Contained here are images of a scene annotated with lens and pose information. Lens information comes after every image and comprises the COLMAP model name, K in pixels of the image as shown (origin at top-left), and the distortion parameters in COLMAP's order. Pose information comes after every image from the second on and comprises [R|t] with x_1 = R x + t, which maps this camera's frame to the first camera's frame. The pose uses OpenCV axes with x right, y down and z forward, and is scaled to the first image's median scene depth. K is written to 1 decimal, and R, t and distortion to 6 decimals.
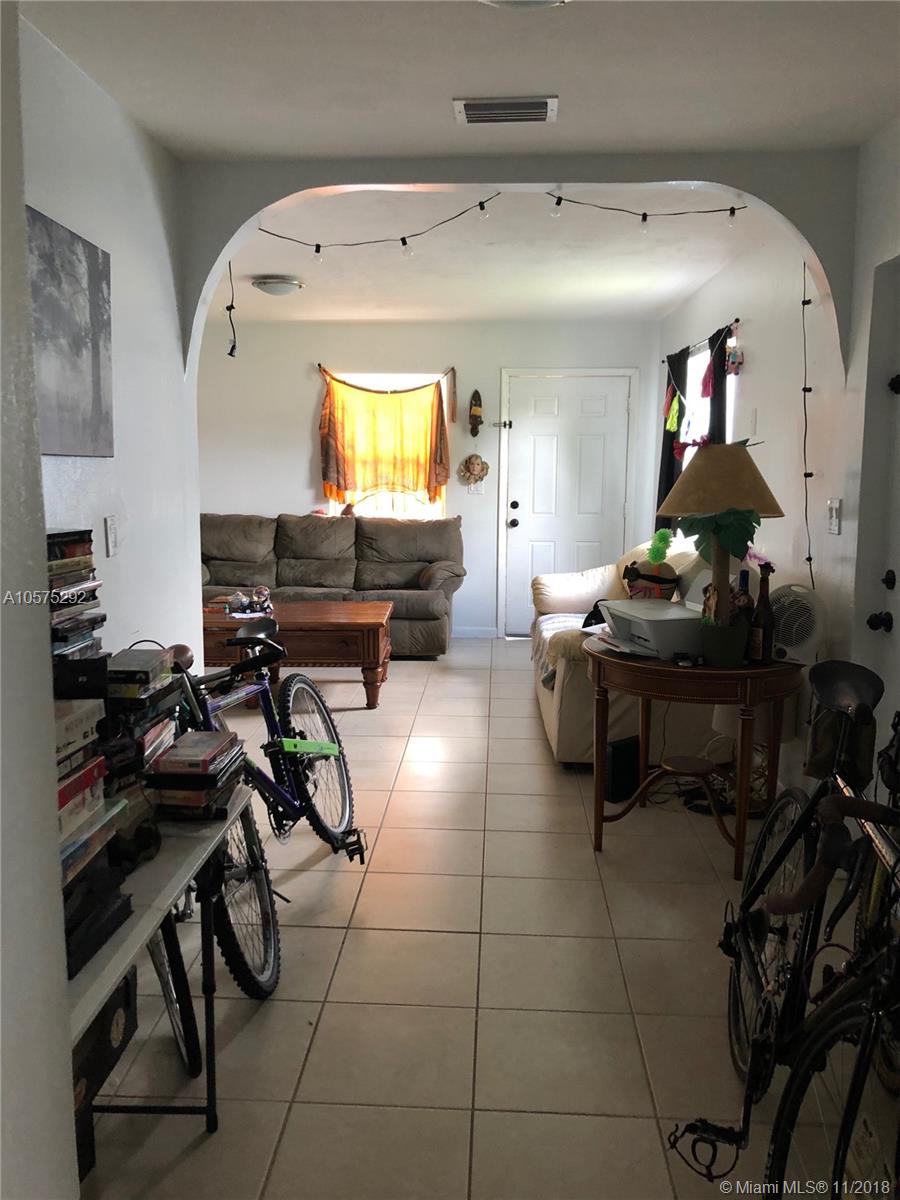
lens RADIAL K [[1008.1, 0, 450.0], [0, 1008.1, 600.0], [0, 0, 1]] dist [0.006623, -0.003959]
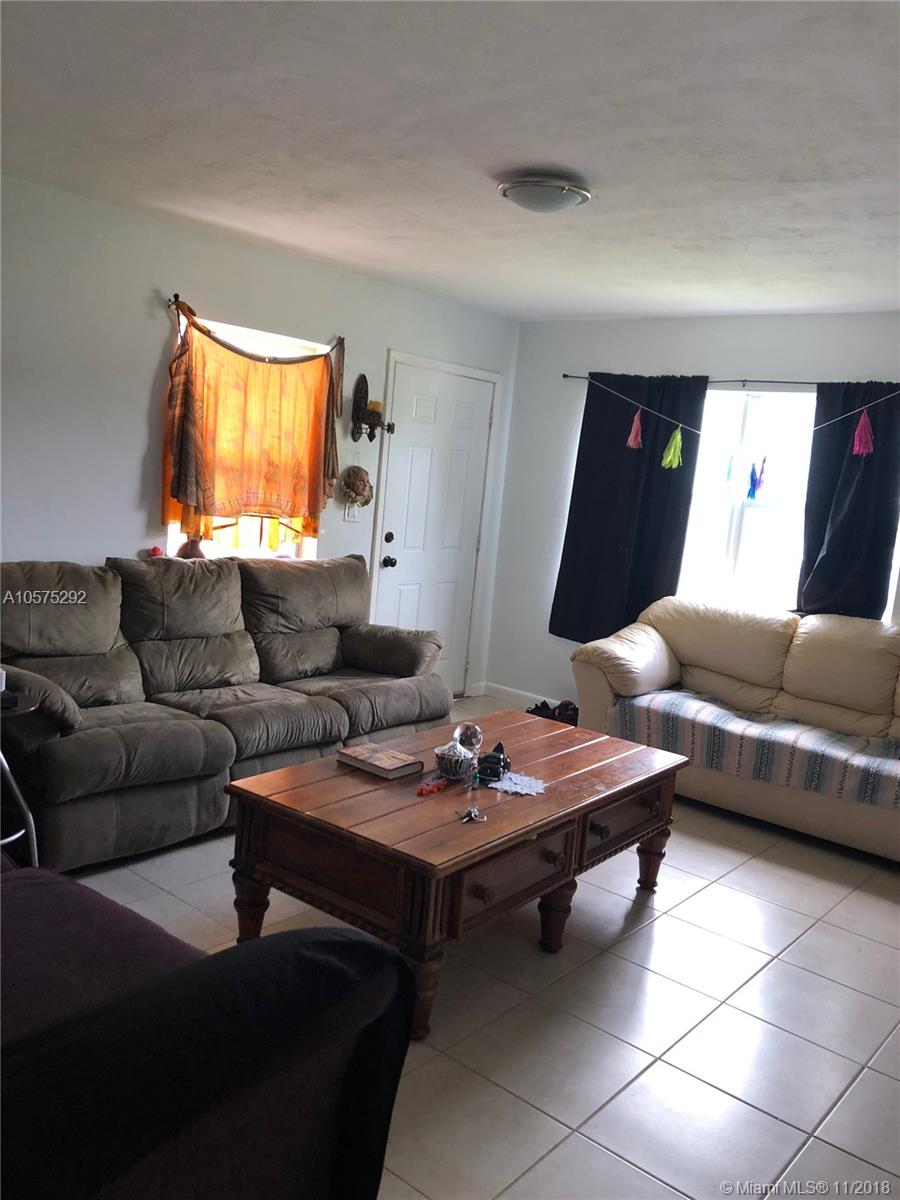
lens RADIAL K [[963.7, 0, 450.0], [0, 963.7, 600.0], [0, 0, 1]] dist [-0.005756, -0.002832]
pose [[0.606571, -0.059037, 0.792834, -0.473463], [0.010691, 0.997755, 0.066116, -0.095253], [-0.794957, -0.031628, 0.605840, 0.538675]]
